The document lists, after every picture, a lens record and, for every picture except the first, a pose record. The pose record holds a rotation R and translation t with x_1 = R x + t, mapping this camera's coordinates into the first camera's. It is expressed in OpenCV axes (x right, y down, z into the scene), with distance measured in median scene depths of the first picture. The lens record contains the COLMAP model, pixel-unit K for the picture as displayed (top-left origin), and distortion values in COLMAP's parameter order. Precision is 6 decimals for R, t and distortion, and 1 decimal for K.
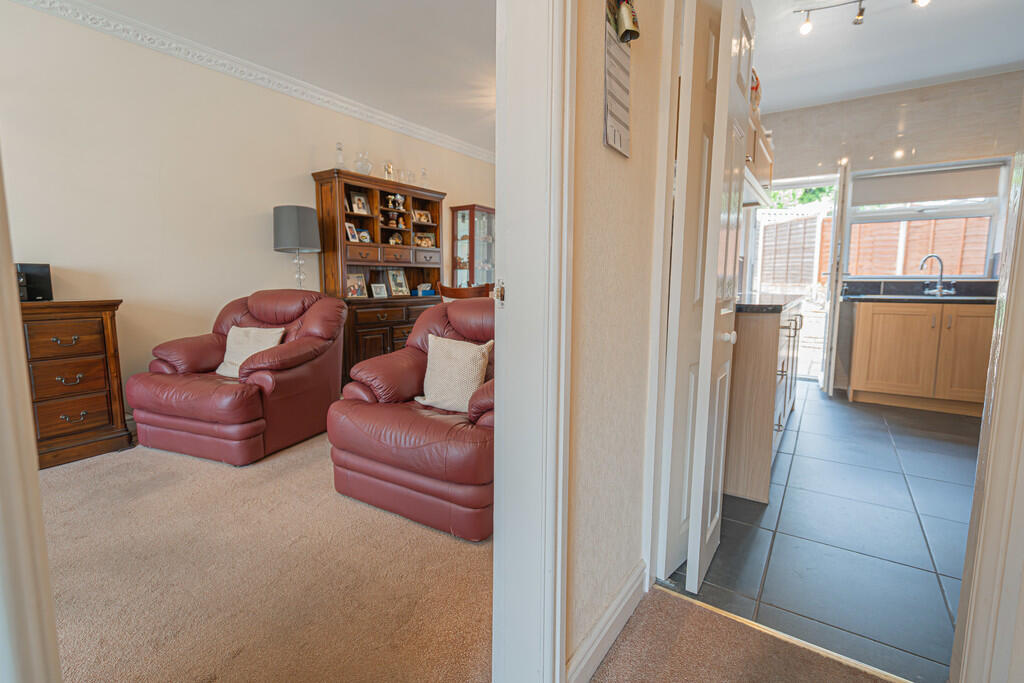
lens RADIAL K [[465.3, 0, 511.4], [0, 465.3, 336.5], [0, 0, 1]] dist [-0.001655, -0.000020]
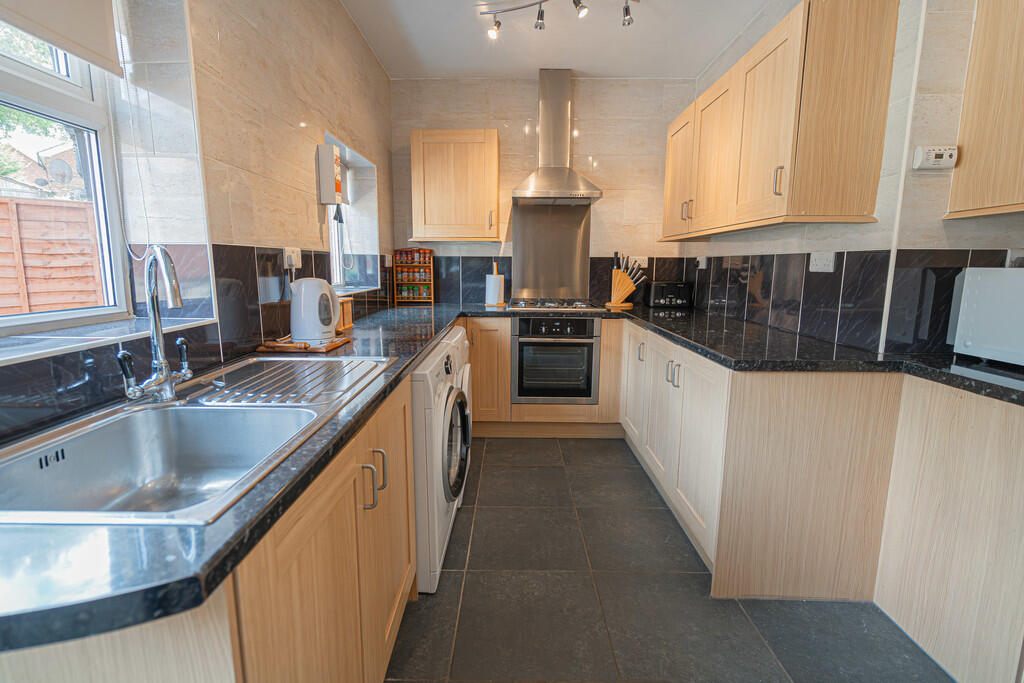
lens RADIAL K [[465.3, 0, 511.4], [0, 465.3, 336.5], [0, 0, 1]] dist [-0.001655, -0.000020]
pose [[-0.556552, -0.133131, 0.820077, 0.541331], [0.088993, 0.971846, 0.218165, -0.153269], [-0.826033, 0.194401, -0.529035, 0.905394]]
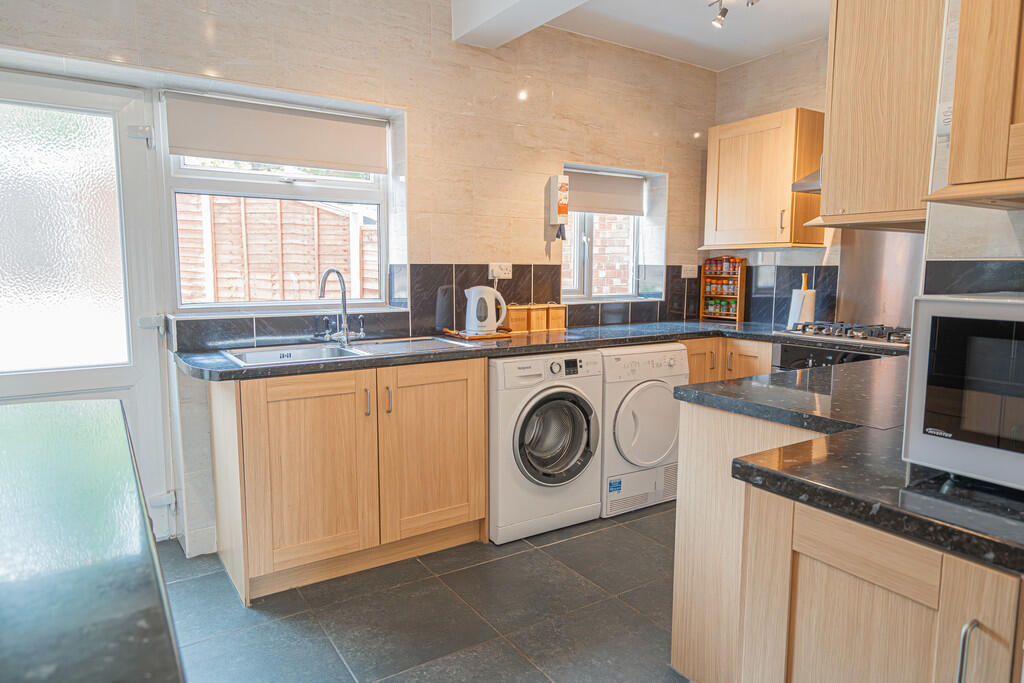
lens RADIAL K [[631.5, 0, 506.9], [0, 631.5, 336.8], [0, 0, 1]] dist [0.003853, 0.001714]
pose [[0.380345, -0.100773, 0.919338, 0.288291], [0.102781, 0.992494, 0.066270, -0.115840], [-0.919116, 0.069284, 0.387847, 0.500388]]
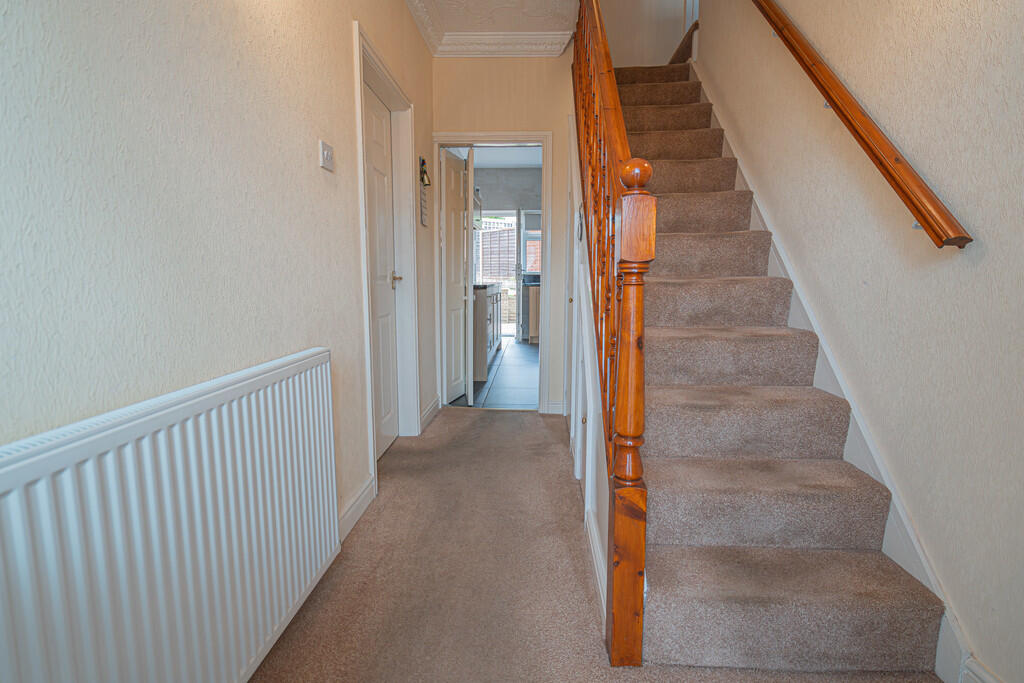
lens RADIAL K [[465.3, 0, 511.4], [0, 465.3, 336.5], [0, 0, 1]] dist [-0.001655, -0.000020]
pose [[0.855382, -0.063579, 0.514080, -0.224901], [0.055462, 0.997975, 0.031141, 0.054577], [-0.515019, 0.001874, 0.857177, -0.459756]]
